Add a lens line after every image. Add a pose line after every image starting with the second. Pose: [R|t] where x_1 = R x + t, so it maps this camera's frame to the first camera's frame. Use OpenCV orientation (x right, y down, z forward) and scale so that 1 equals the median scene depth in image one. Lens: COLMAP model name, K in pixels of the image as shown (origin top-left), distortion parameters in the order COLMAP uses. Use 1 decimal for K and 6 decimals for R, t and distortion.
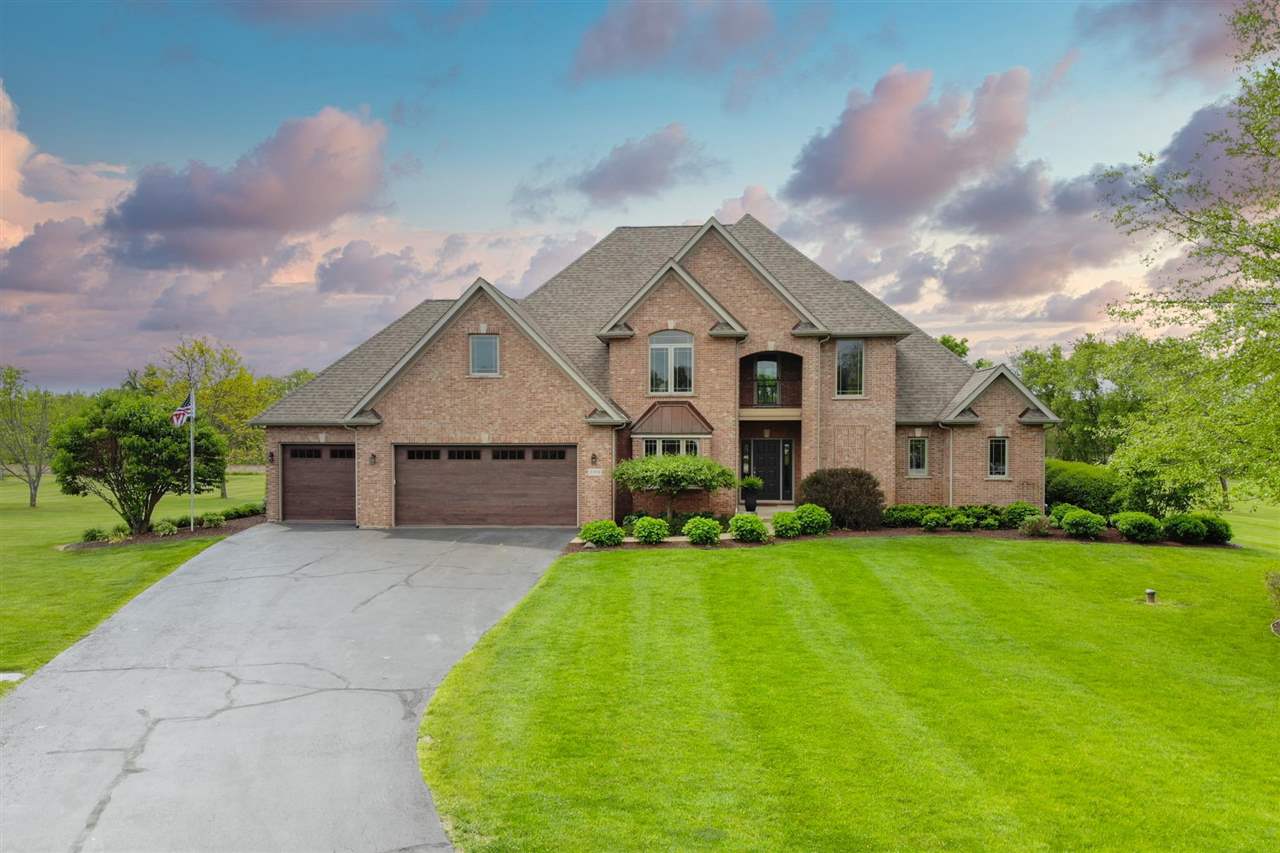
lens RADIAL K [[936.0, 0, 633.8], [0, 936.0, 434.1], [0, 0, 1]] dist [-0.001359, 0.000735]
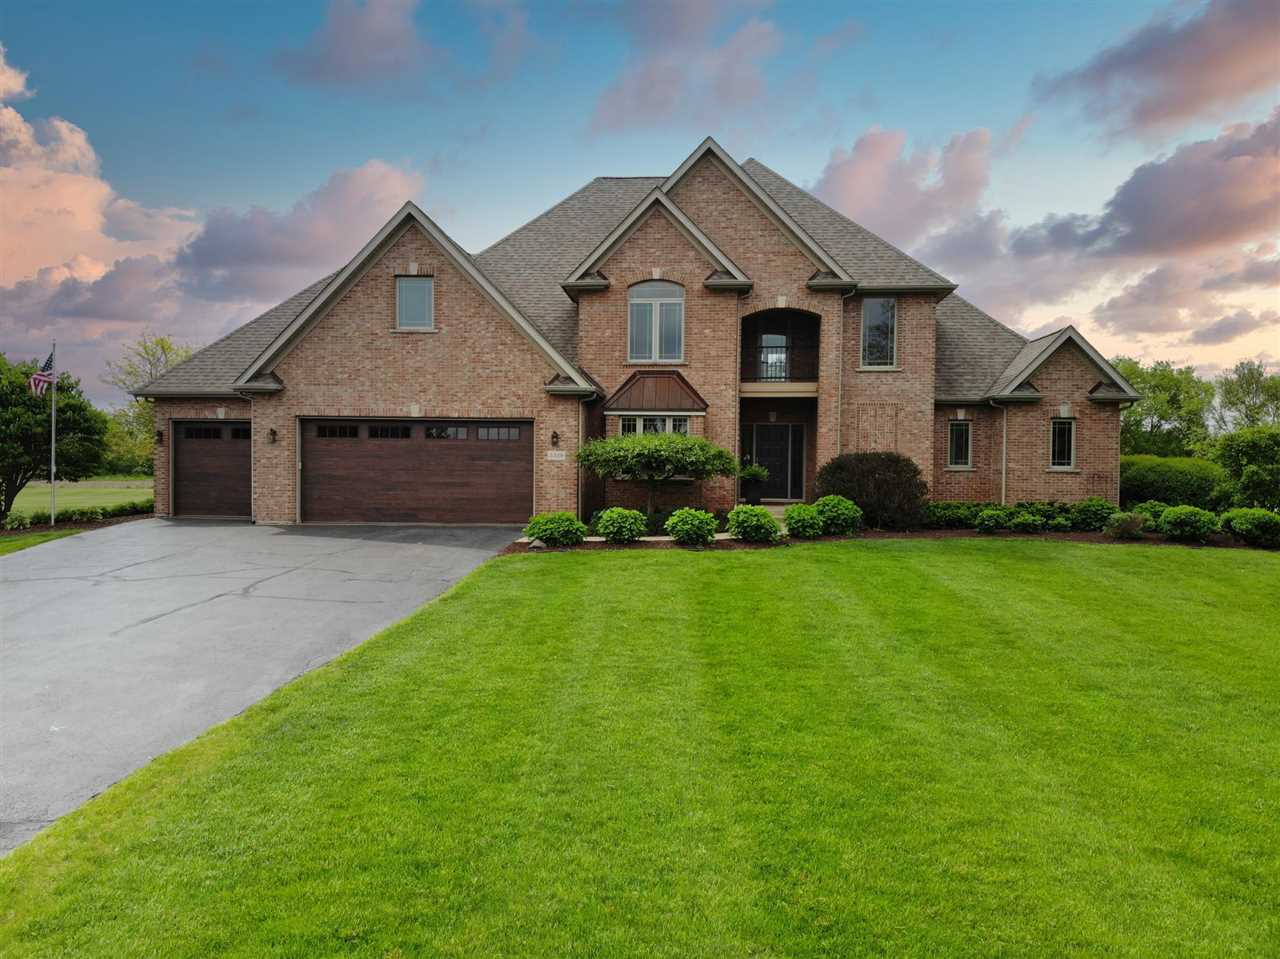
lens RADIAL K [[888.5, 0, 640.0], [0, 888.5, 479.5], [0, 0, 1]] dist [-0.038482, -0.003961]
pose [[0.999905, 0.009683, 0.009777, 0.021518], [-0.009896, 0.999708, 0.022067, 0.043676], [-0.009560, -0.022162, 0.999709, 0.257512]]
